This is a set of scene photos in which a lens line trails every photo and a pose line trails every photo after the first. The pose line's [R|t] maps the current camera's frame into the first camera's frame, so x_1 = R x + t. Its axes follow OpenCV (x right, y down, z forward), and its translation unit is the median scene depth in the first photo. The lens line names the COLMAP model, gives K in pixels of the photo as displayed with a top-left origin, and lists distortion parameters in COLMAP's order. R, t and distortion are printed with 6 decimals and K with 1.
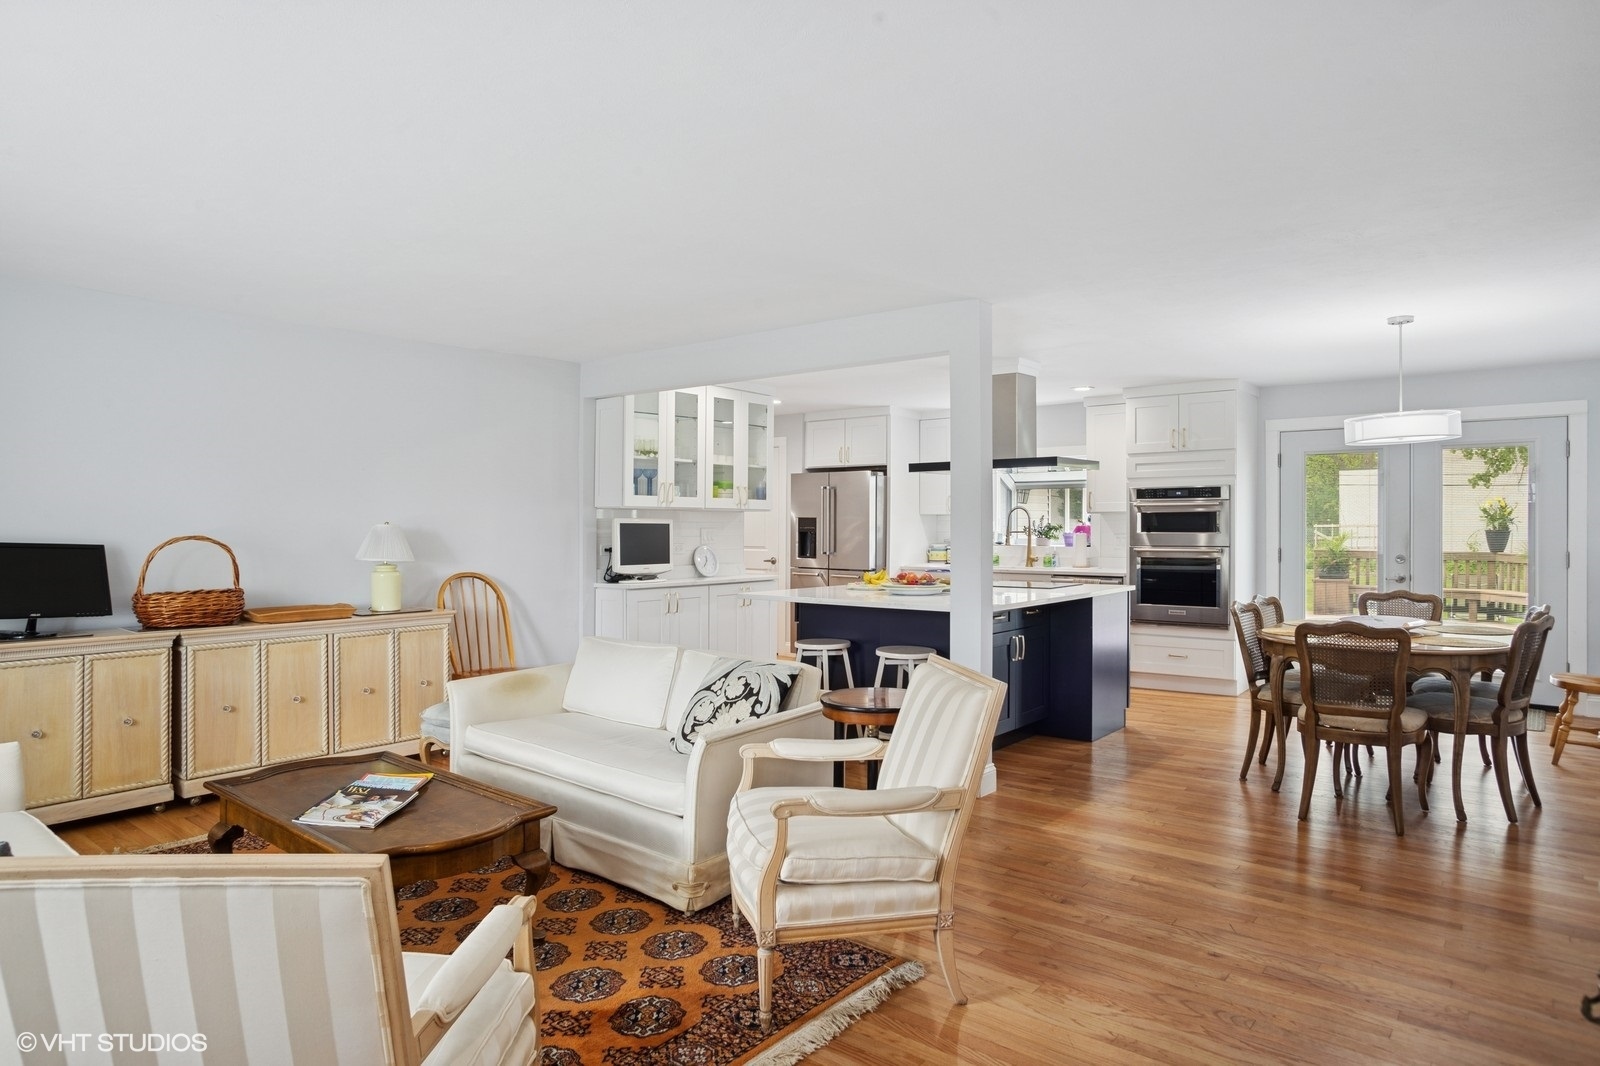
lens RADIAL K [[949.5, 0, 800.0], [0, 949.5, 533.0], [0, 0, 1]] dist [-0.000673, 0.000156]
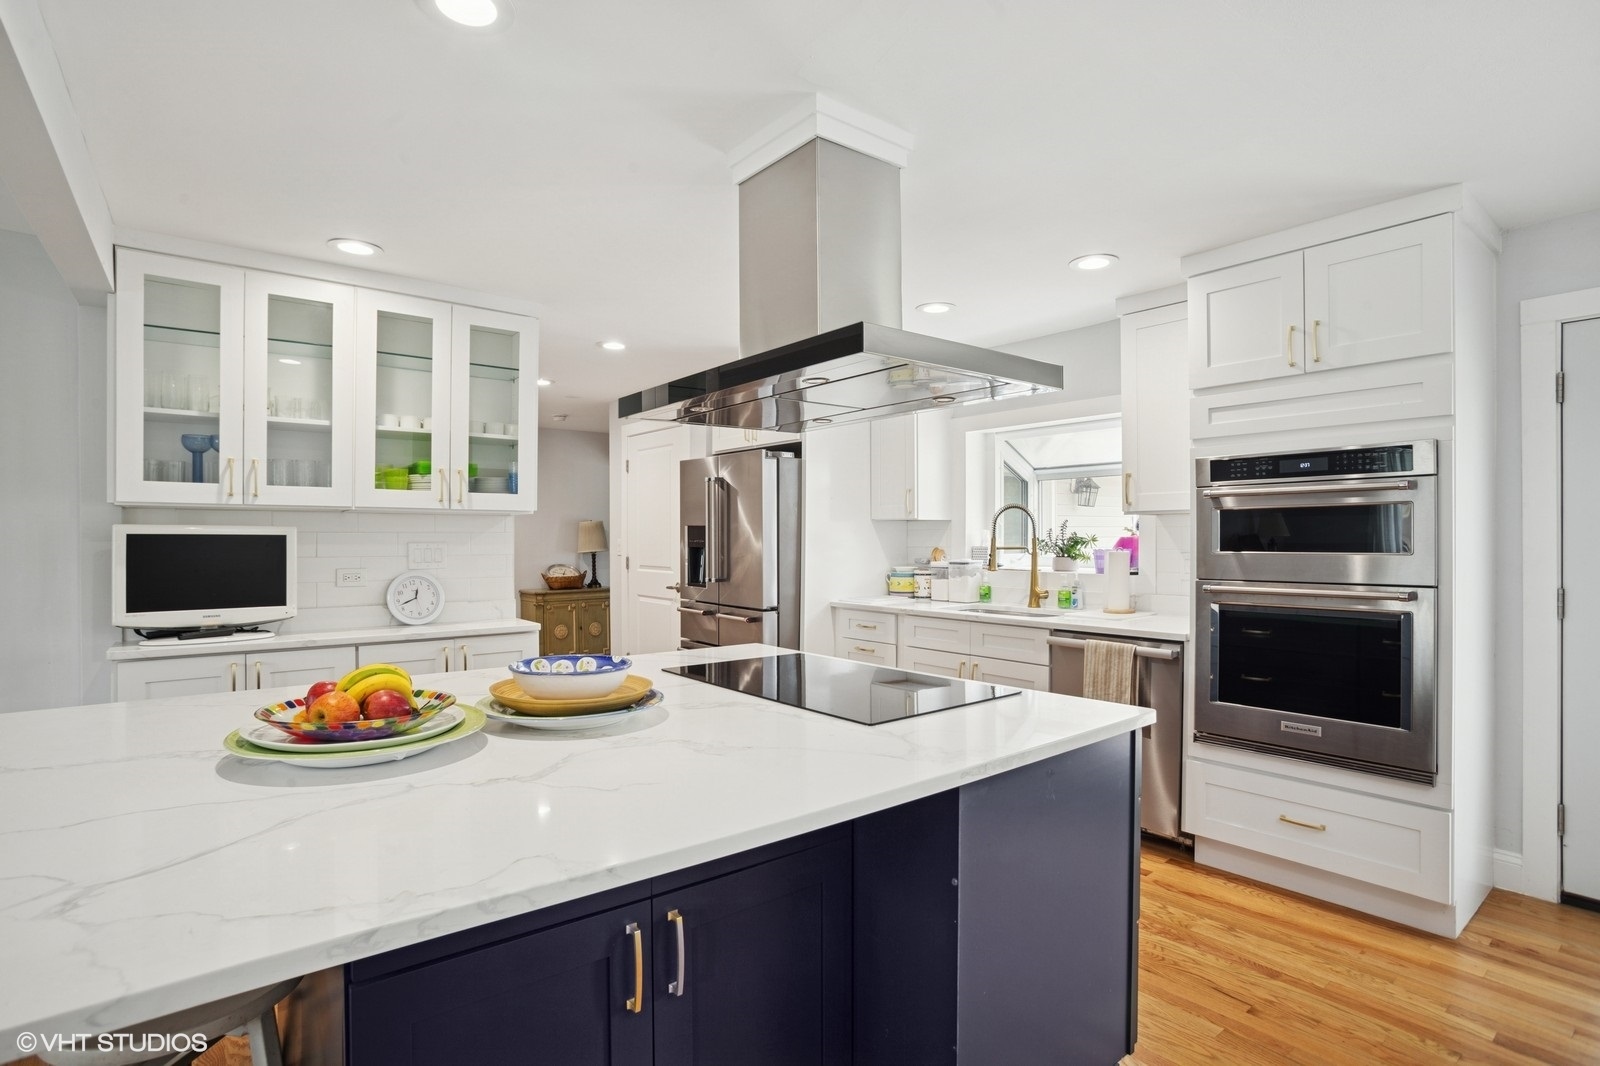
lens RADIAL K [[808.2, 0, 794.9], [0, 808.2, 540.2], [0, 0, 1]] dist [-0.001716, -0.000786]
pose [[0.970296, -0.000486, -0.241920, 0.256114], [-0.000353, 0.999994, -0.003425, -0.004681], [0.241921, 0.003409, 0.970290, 0.566865]]
